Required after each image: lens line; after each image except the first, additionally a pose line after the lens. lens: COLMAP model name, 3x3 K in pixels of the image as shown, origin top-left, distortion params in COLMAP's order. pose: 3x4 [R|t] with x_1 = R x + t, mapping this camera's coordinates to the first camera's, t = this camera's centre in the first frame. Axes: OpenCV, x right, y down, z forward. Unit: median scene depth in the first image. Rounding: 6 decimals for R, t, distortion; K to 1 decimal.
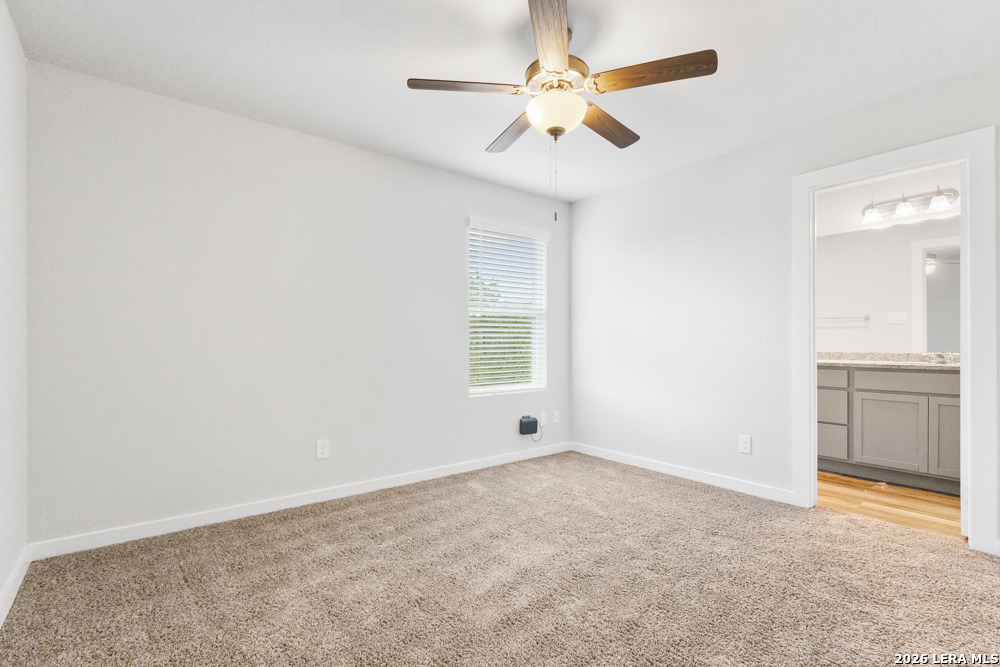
lens RADIAL K [[466.2, 0, 500.4], [0, 466.2, 336.5], [0, 0, 1]] dist [0.001783, 0.000211]
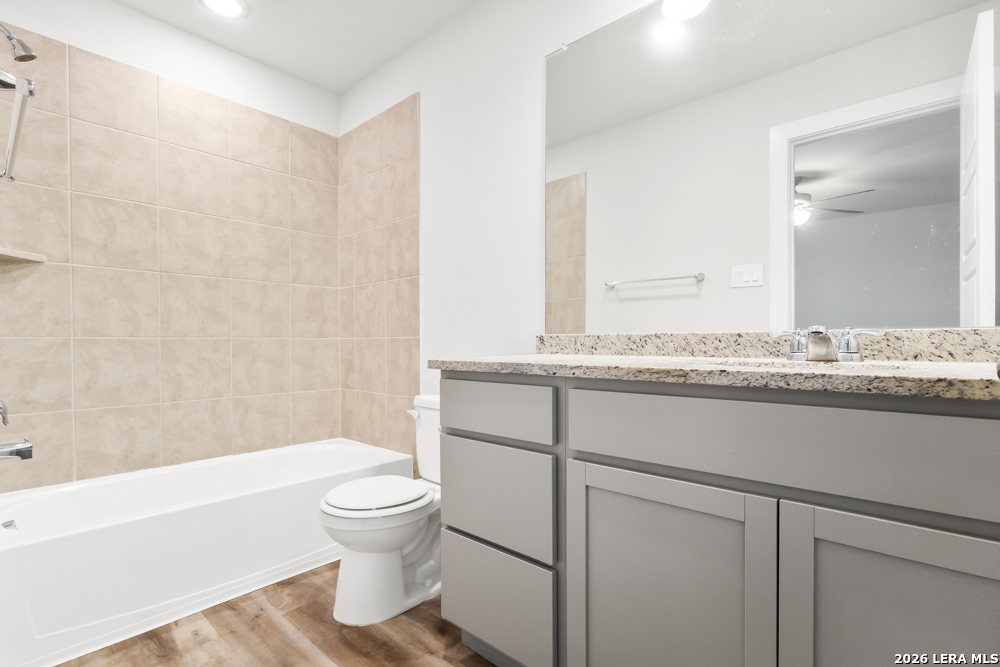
lens RADIAL K [[466.2, 0, 500.4], [0, 466.2, 336.5], [0, 0, 1]] dist [0.001783, 0.000211]
pose [[0.986857, 0.000510, 0.161594, 0.665396], [-0.000756, 0.999999, 0.001464, 0.039364], [-0.161593, -0.001567, 0.986856, 0.710337]]
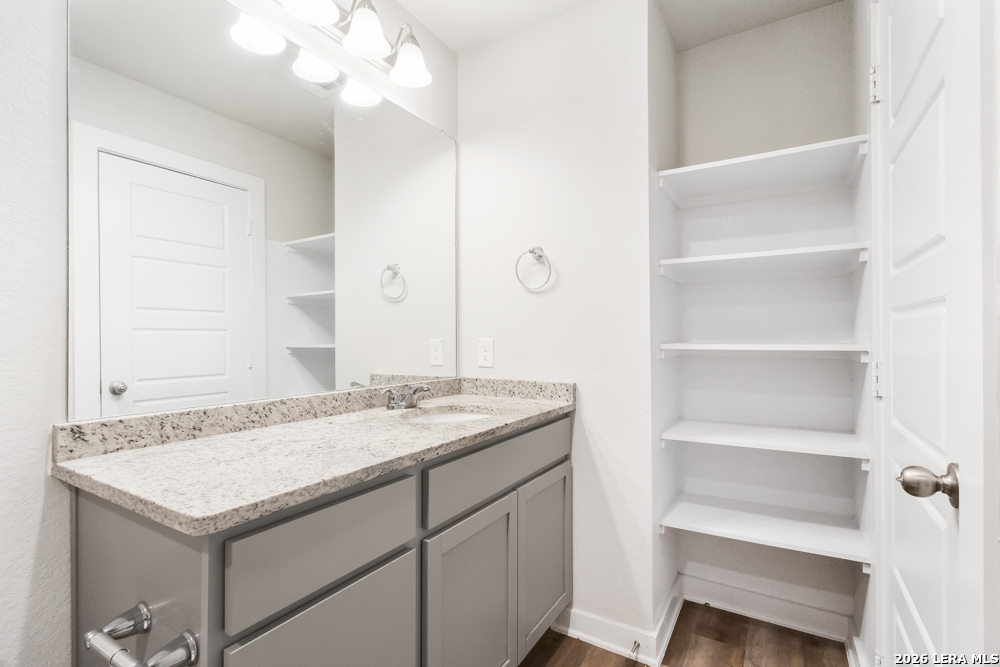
lens RADIAL K [[466.2, 0, 500.4], [0, 466.2, 336.5], [0, 0, 1]] dist [0.001783, 0.000211]
pose [[-0.338220, 0.006149, 0.941047, 0.457321], [-0.010171, 0.999896, -0.010189, -0.010781], [-0.941012, -0.013018, -0.338123, 1.051954]]
